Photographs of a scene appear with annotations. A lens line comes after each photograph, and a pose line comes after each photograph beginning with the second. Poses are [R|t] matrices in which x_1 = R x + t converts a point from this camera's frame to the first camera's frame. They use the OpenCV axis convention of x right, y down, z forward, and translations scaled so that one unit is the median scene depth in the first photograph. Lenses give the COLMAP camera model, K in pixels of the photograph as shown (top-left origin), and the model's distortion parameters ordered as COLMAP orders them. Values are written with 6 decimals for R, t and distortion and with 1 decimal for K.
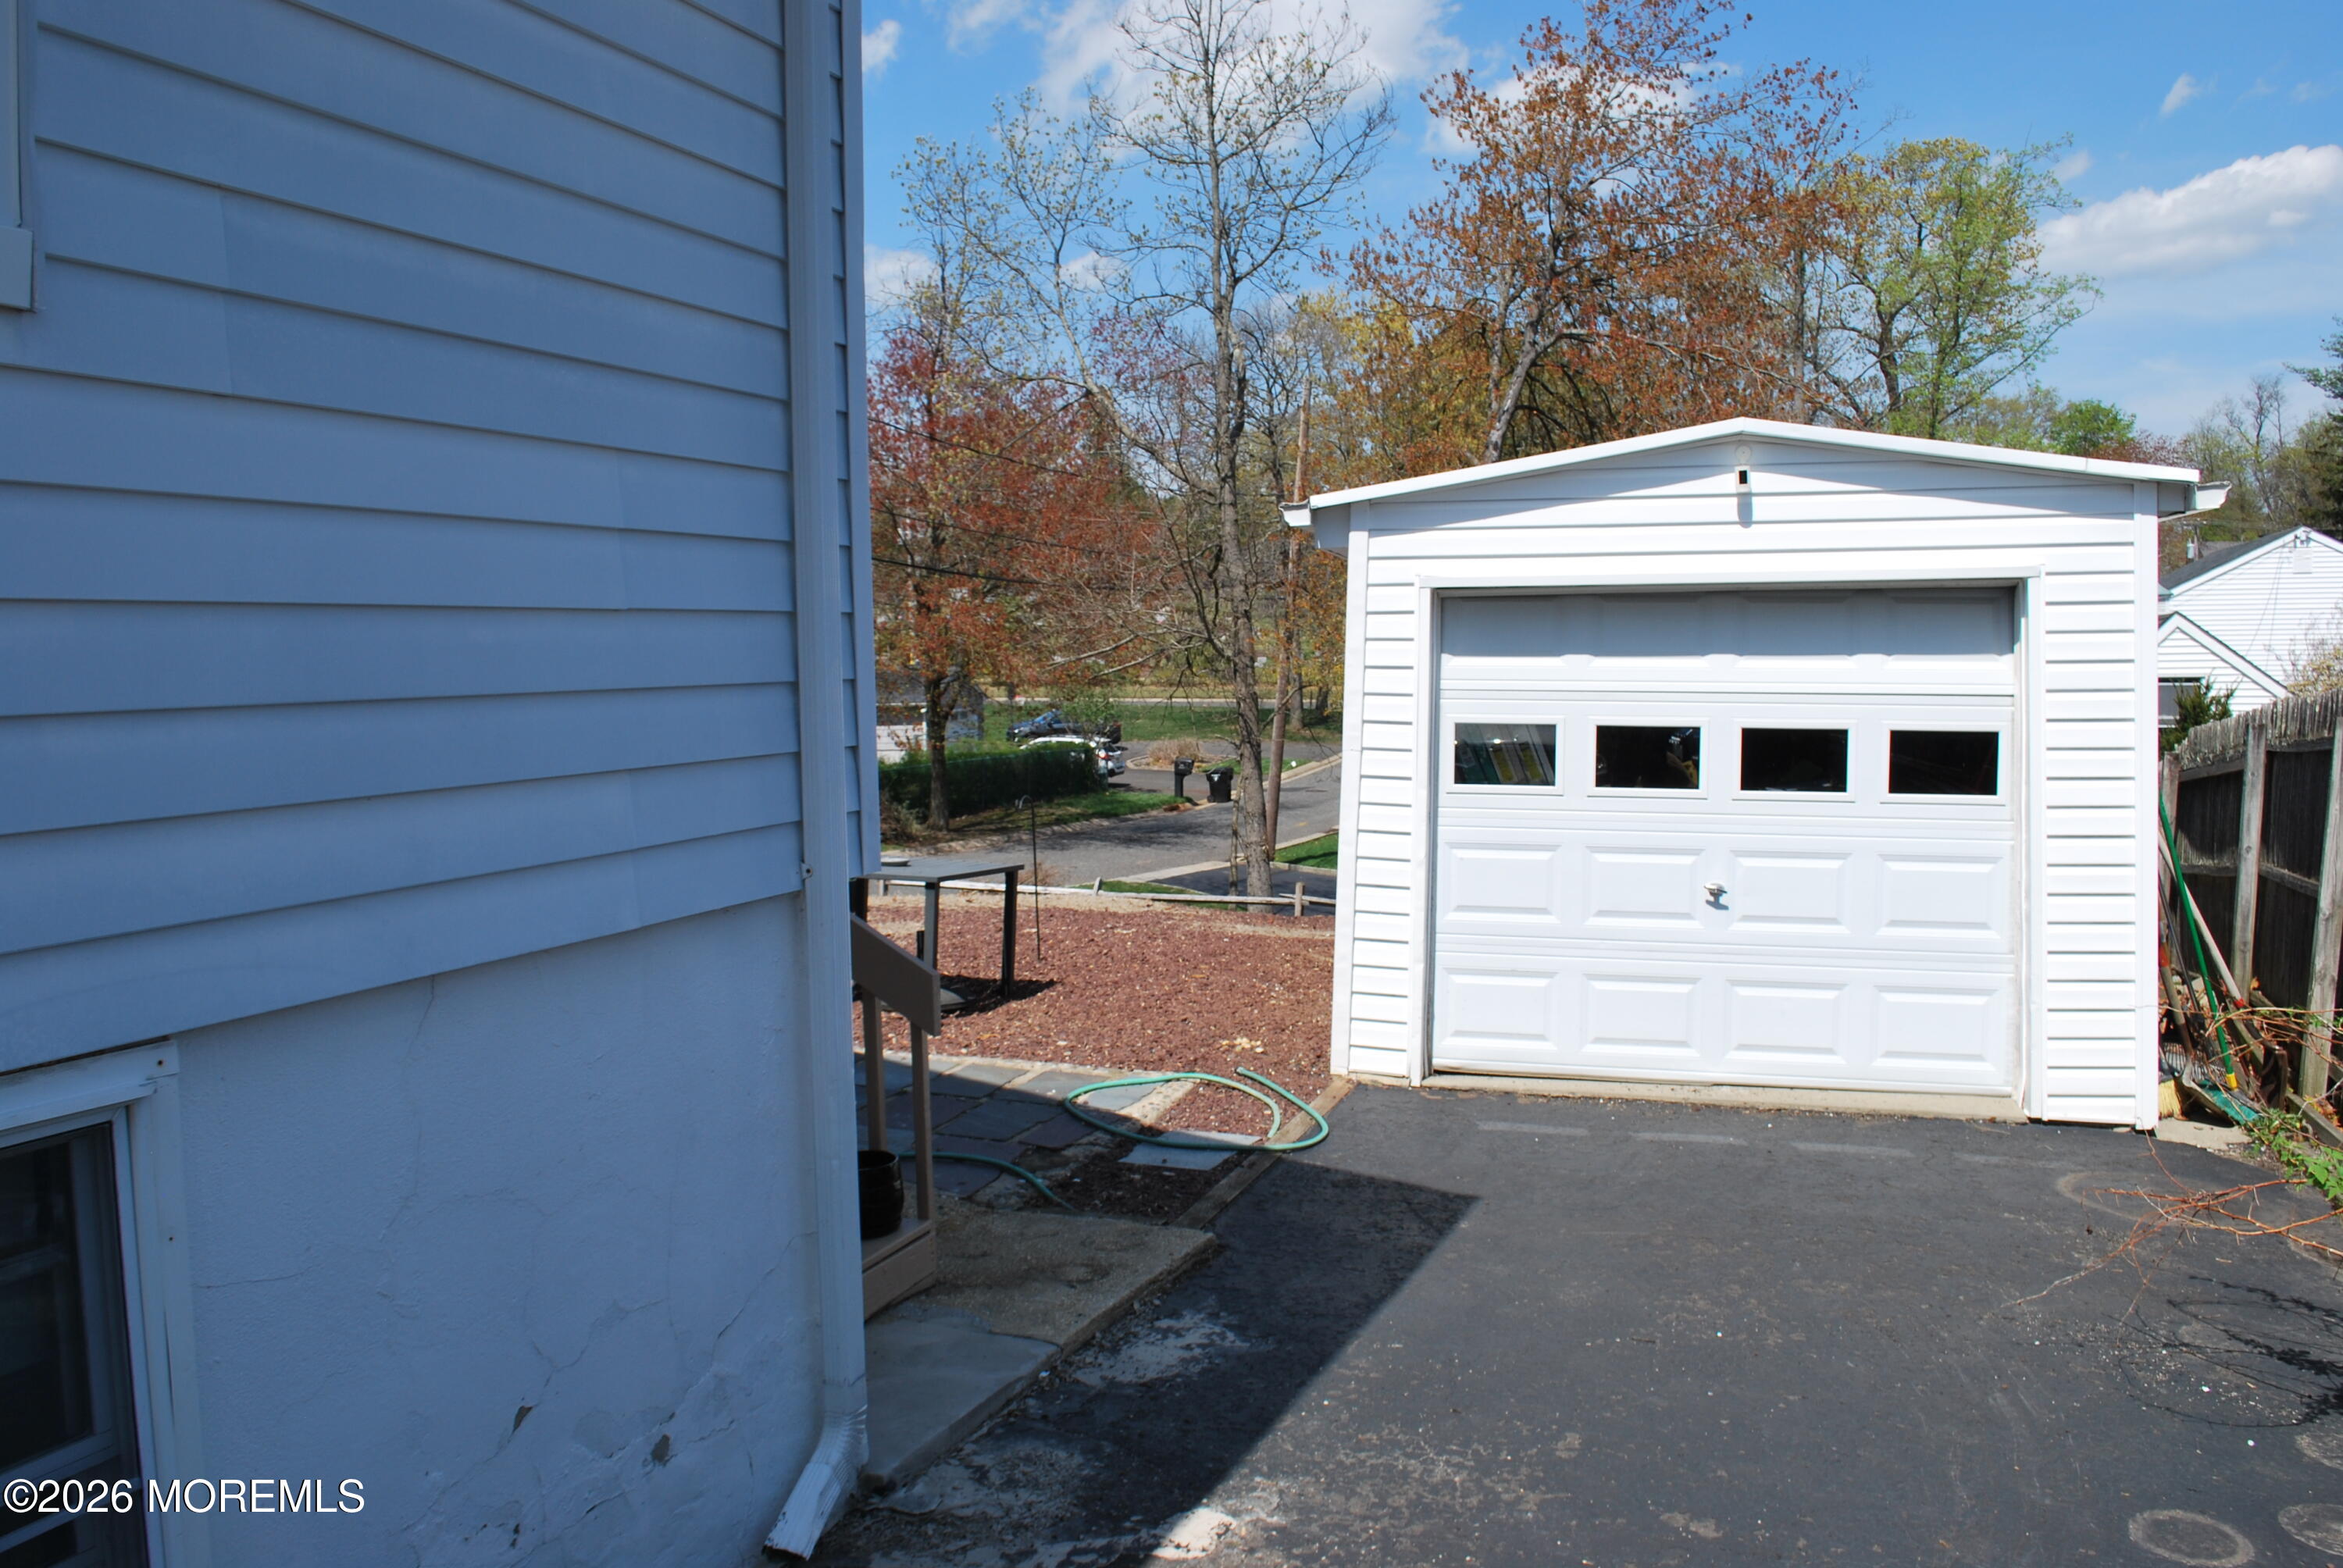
lens RADIAL K [[1853.3, 0, 1208.2], [0, 1853.3, 770.1], [0, 0, 1]] dist [-0.083391, 0.003077]
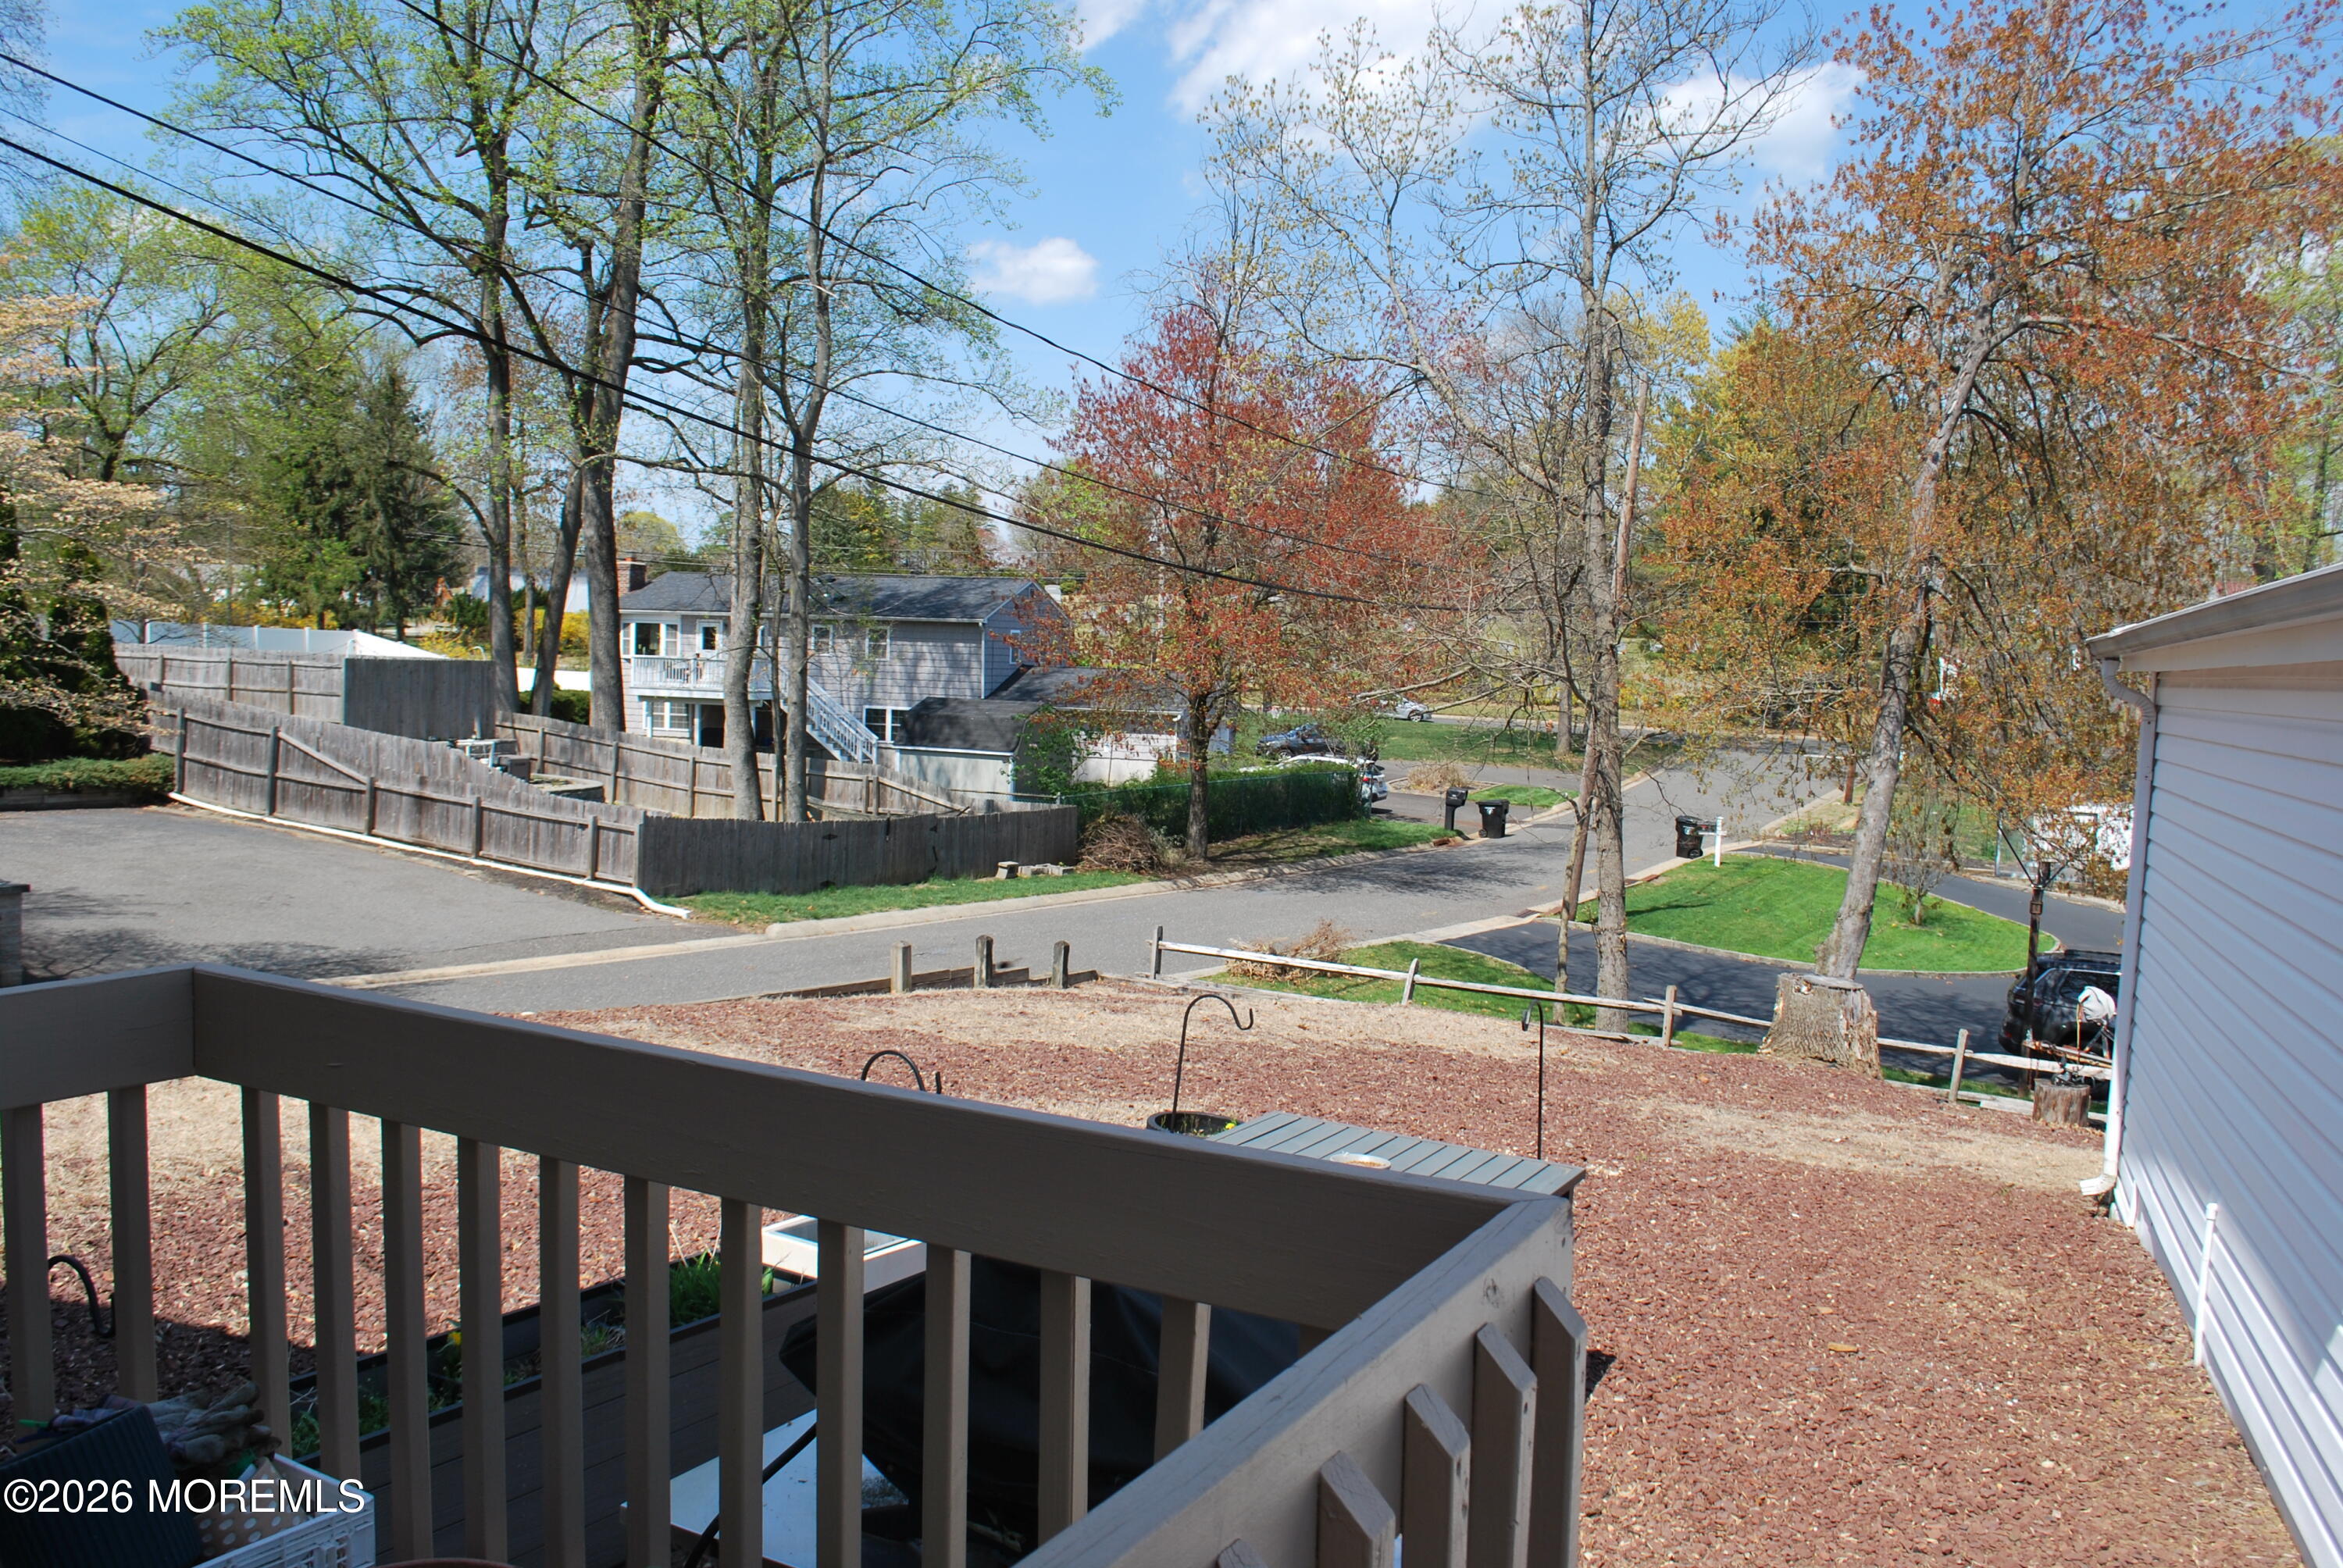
lens RADIAL K [[1850.2, 0, 1197.2], [0, 1850.2, 765.2], [0, 0, 1]] dist [-0.089411, 0.016706]
pose [[0.990591, 0.052599, -0.126343, -0.180334], [-0.053040, 0.998592, -0.000129, -0.075281], [0.126159, 0.006829, 0.991987, 0.535430]]
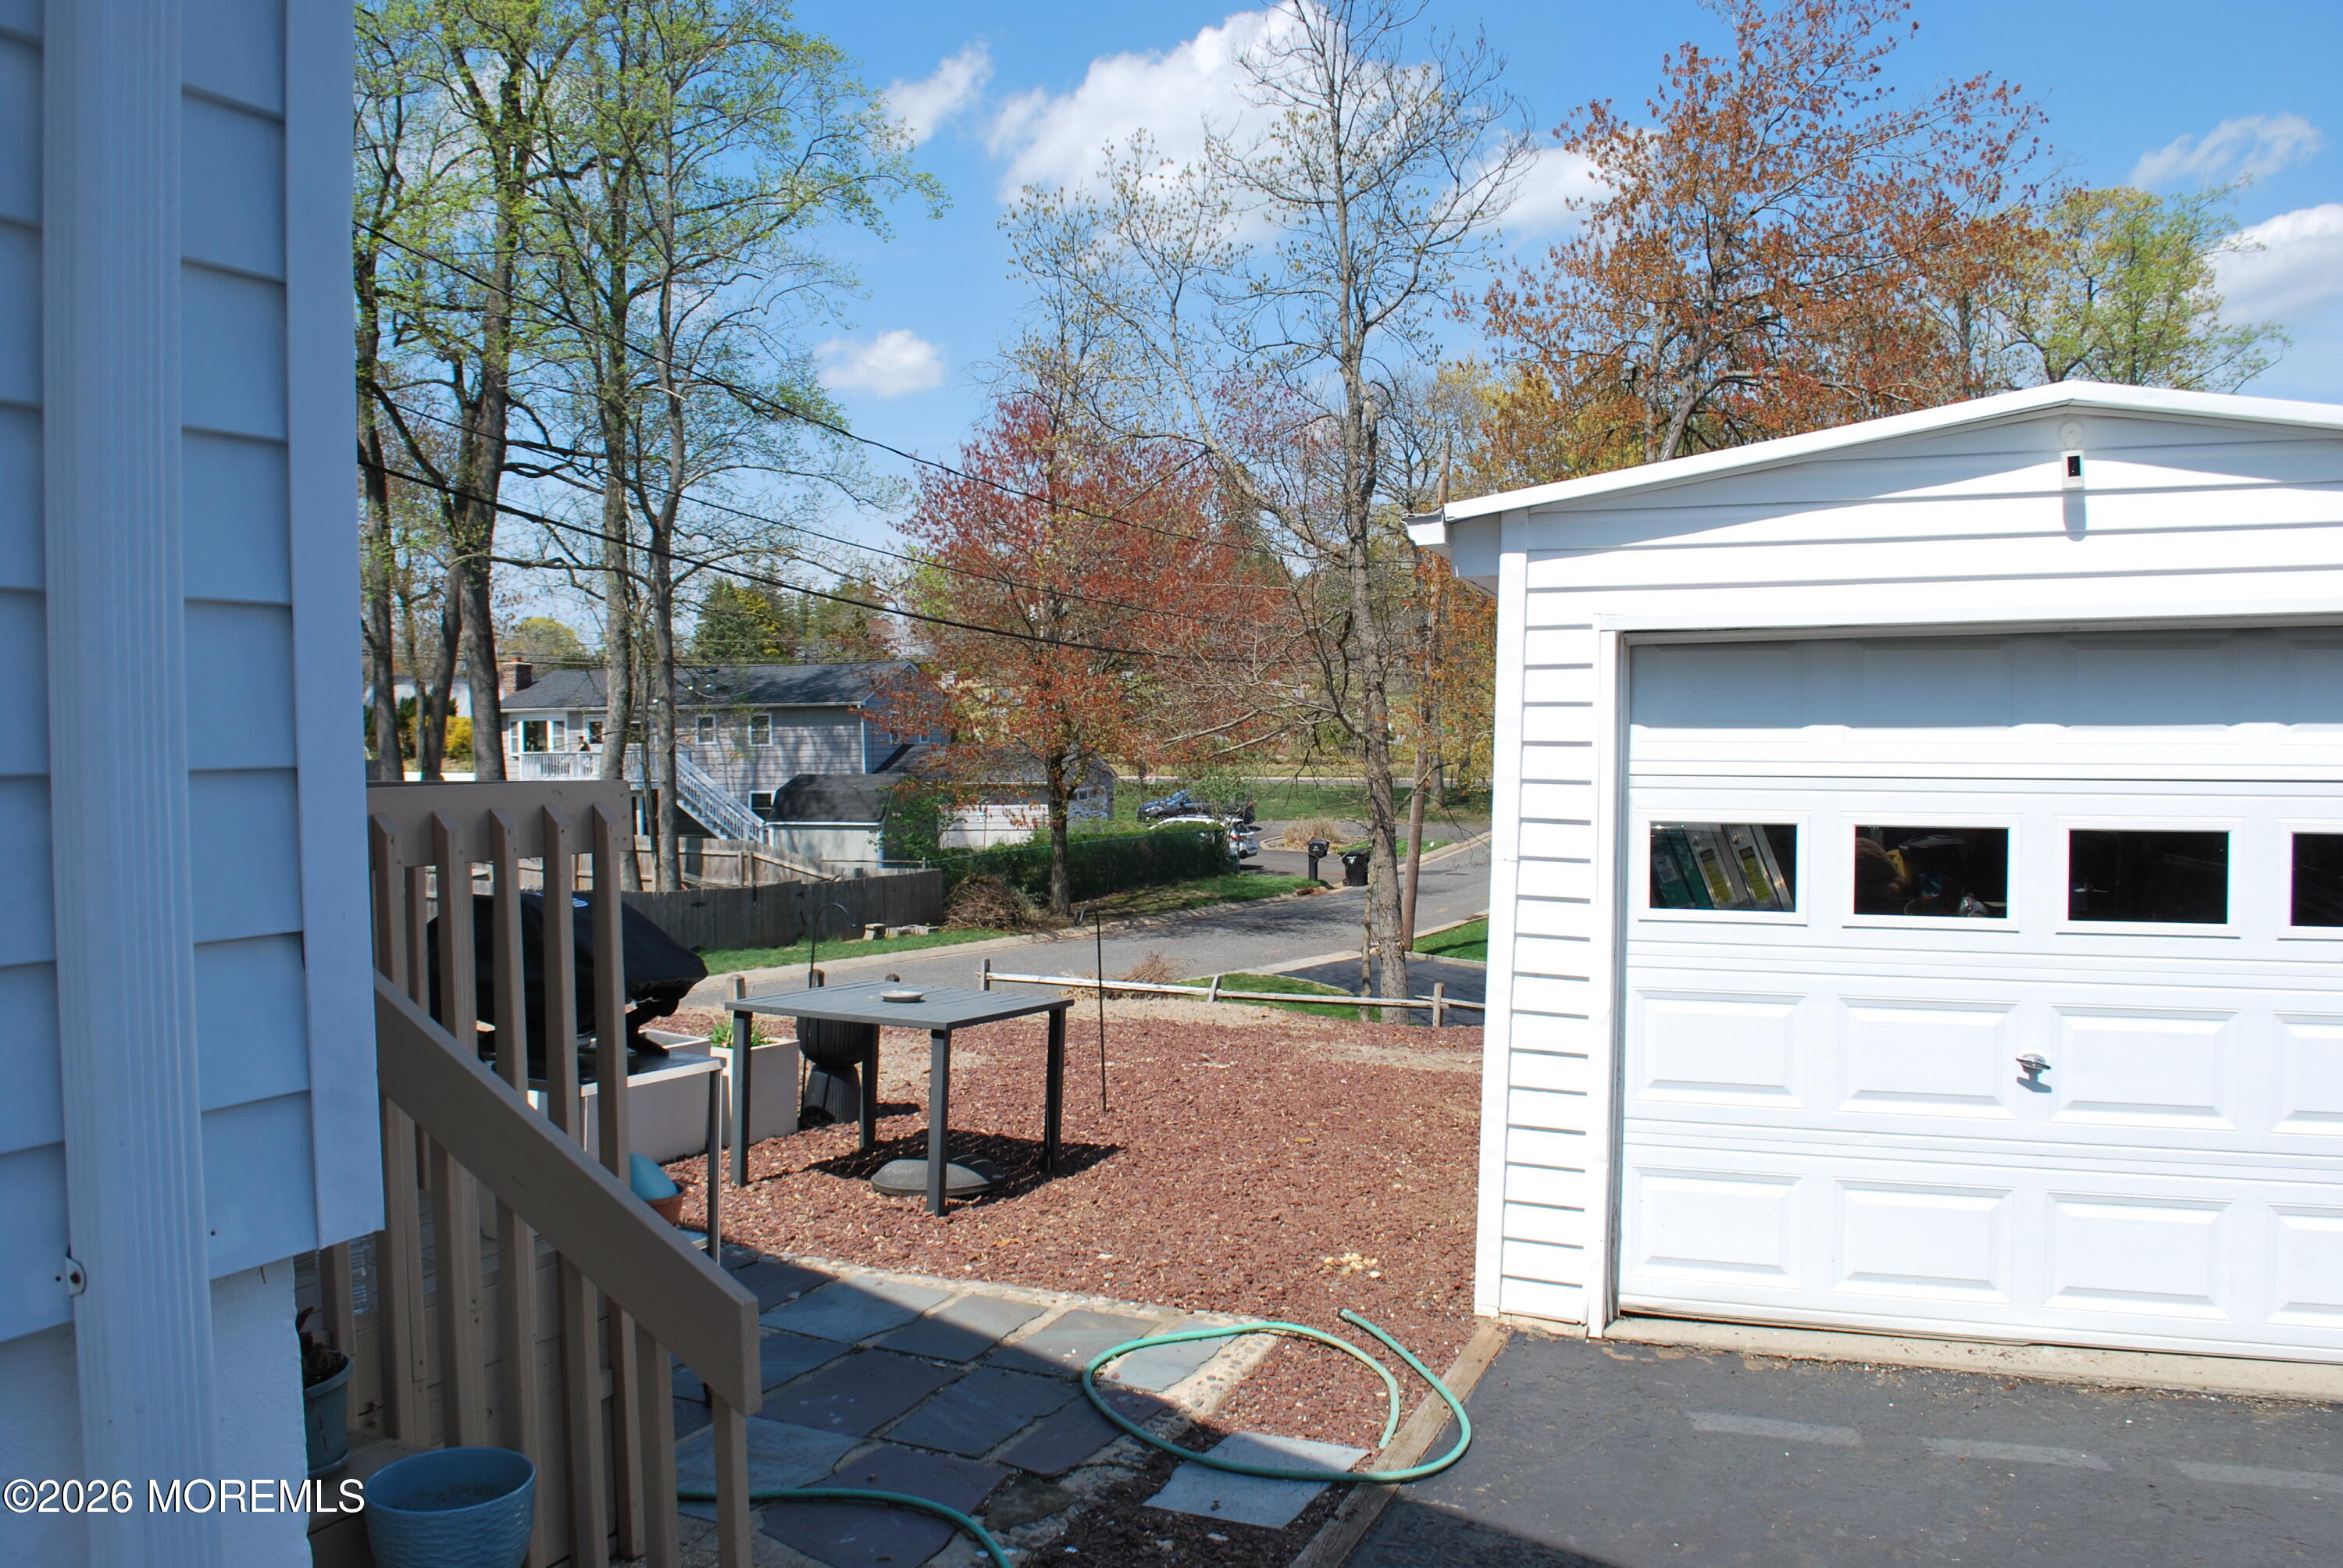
lens RADIAL K [[1850.2, 0, 1197.2], [0, 1850.2, 765.2], [0, 0, 1]] dist [-0.089411, 0.016706]
pose [[0.996676, -0.000691, -0.081466, 0.017701], [-0.002942, 0.999007, -0.044467, -0.015228], [0.081416, 0.044559, 0.995684, 0.281746]]
